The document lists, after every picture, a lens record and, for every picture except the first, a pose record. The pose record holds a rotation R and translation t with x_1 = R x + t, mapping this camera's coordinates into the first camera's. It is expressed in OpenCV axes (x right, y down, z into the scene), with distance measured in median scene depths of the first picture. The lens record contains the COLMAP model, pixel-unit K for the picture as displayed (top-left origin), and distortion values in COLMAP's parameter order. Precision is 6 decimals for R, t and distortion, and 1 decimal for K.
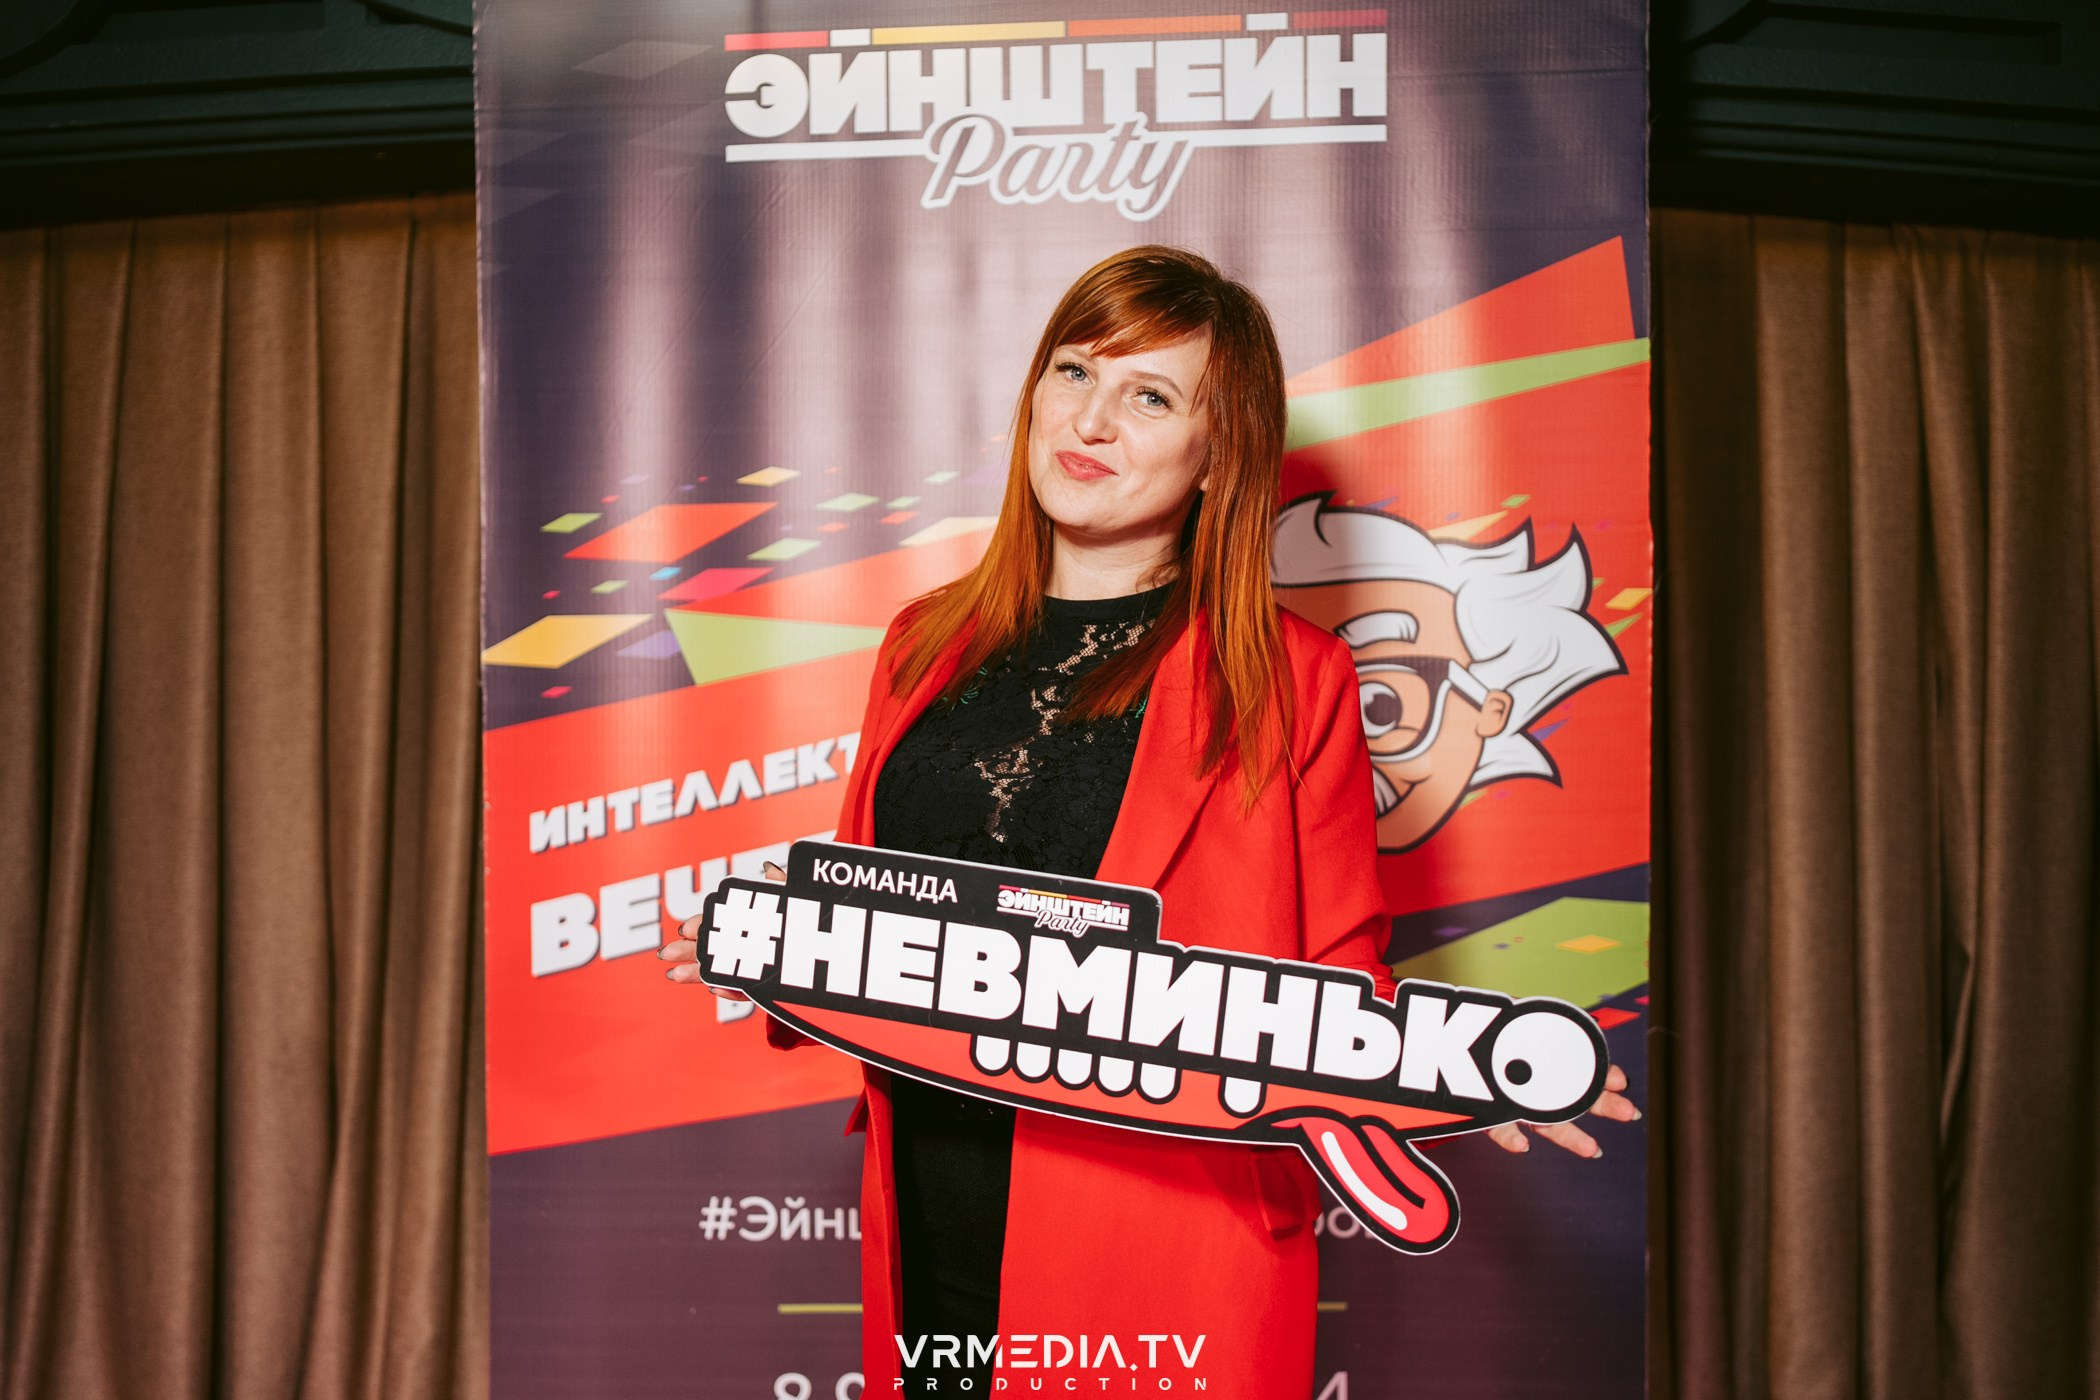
lens RADIAL K [[2110.1, 0, 1055.9], [0, 2110.1, 699.3], [0, 0, 1]] dist [-0.009856, 0.029292]
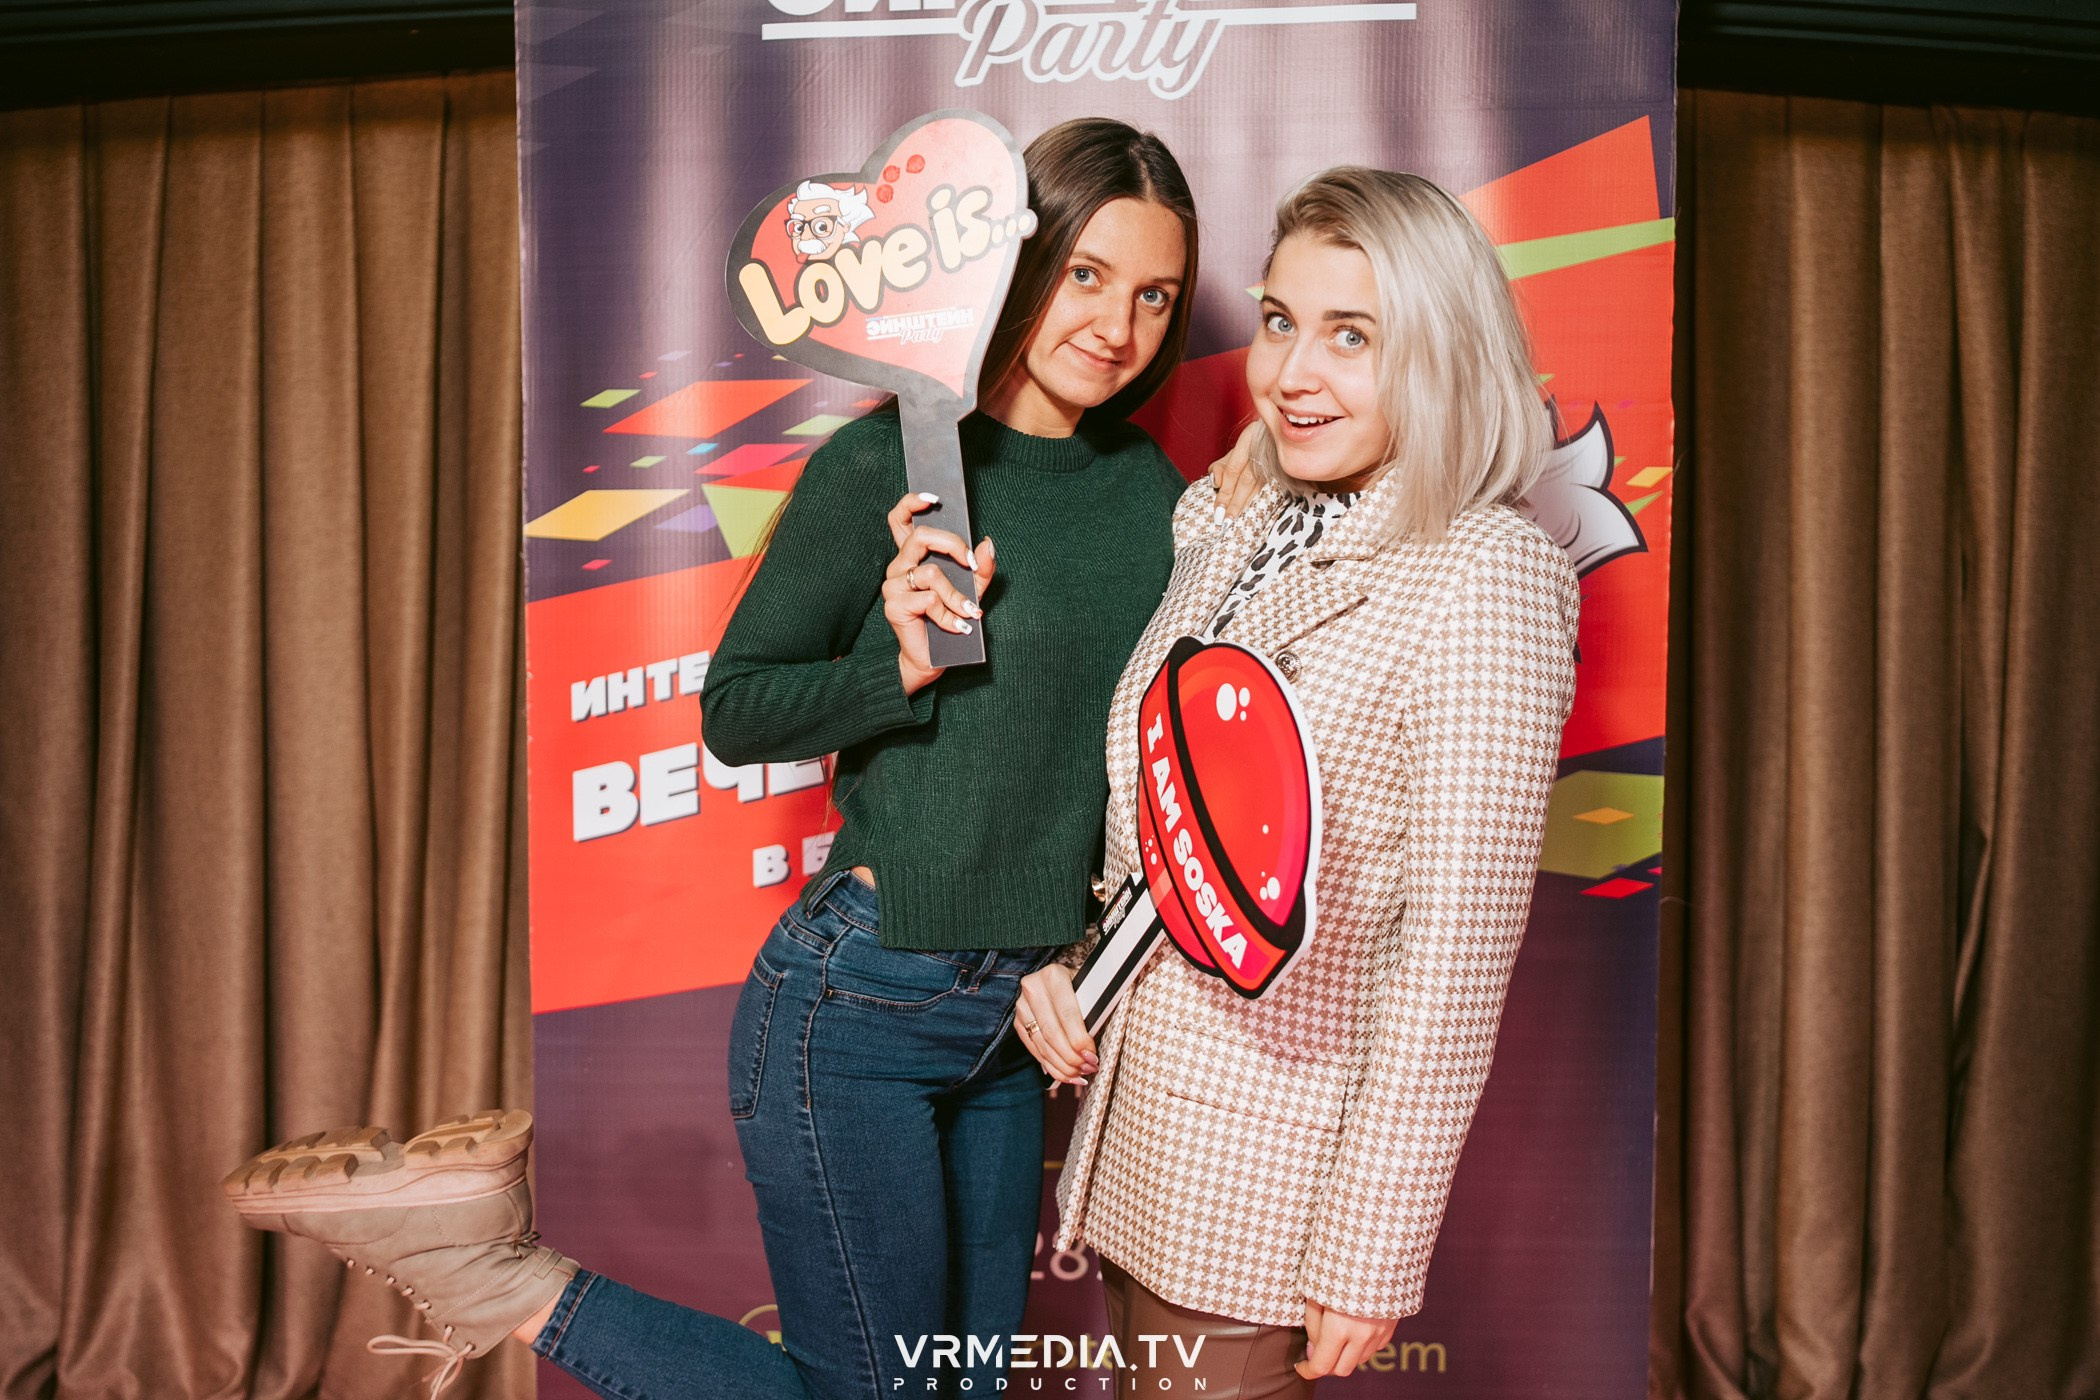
lens RADIAL K [[2138.9, 0, 1050.0], [0, 2138.9, 700.0], [0, 0, 1]] dist [-0.031139, 0.103624]
pose [[0.999852, 0.006334, -0.015994, 0.000105], [-0.005530, 0.998745, 0.049782, 0.007317], [0.016289, -0.049686, 0.998632, -0.027099]]
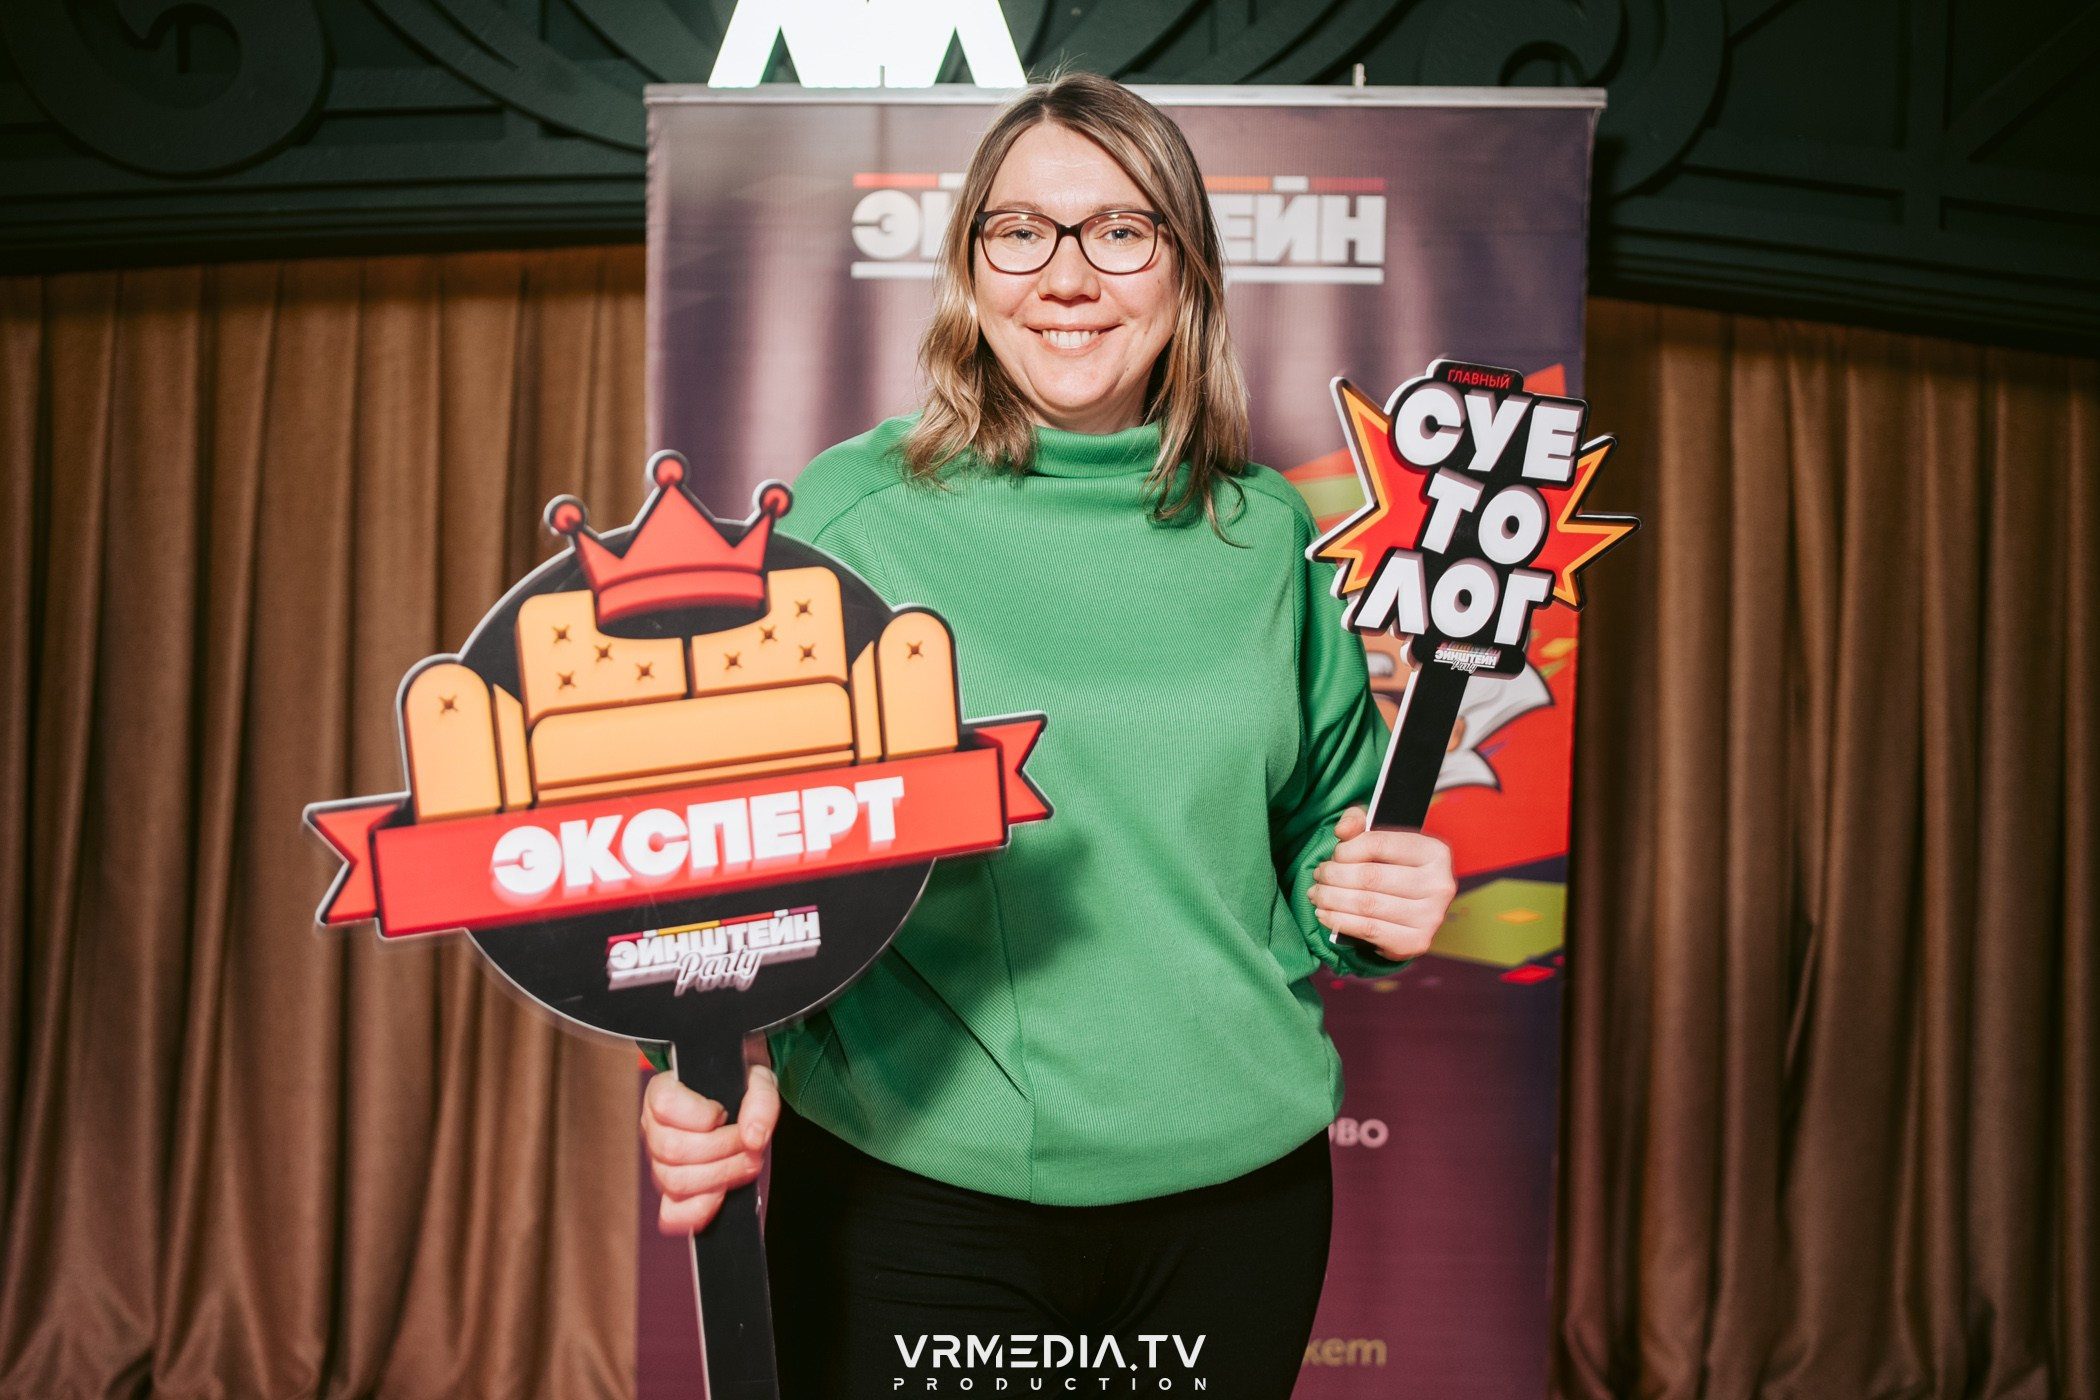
lens RADIAL K [[2075.6, 0, 1050.0], [0, 2075.6, 700.0], [0, 0, 1]] dist [-0.065095, 0.180826]
pose [[0.998733, 0.023294, 0.044615, -0.068211], [-0.024456, 0.999371, 0.025671, -0.030128], [-0.043989, -0.026730, 0.998674, -0.177819]]
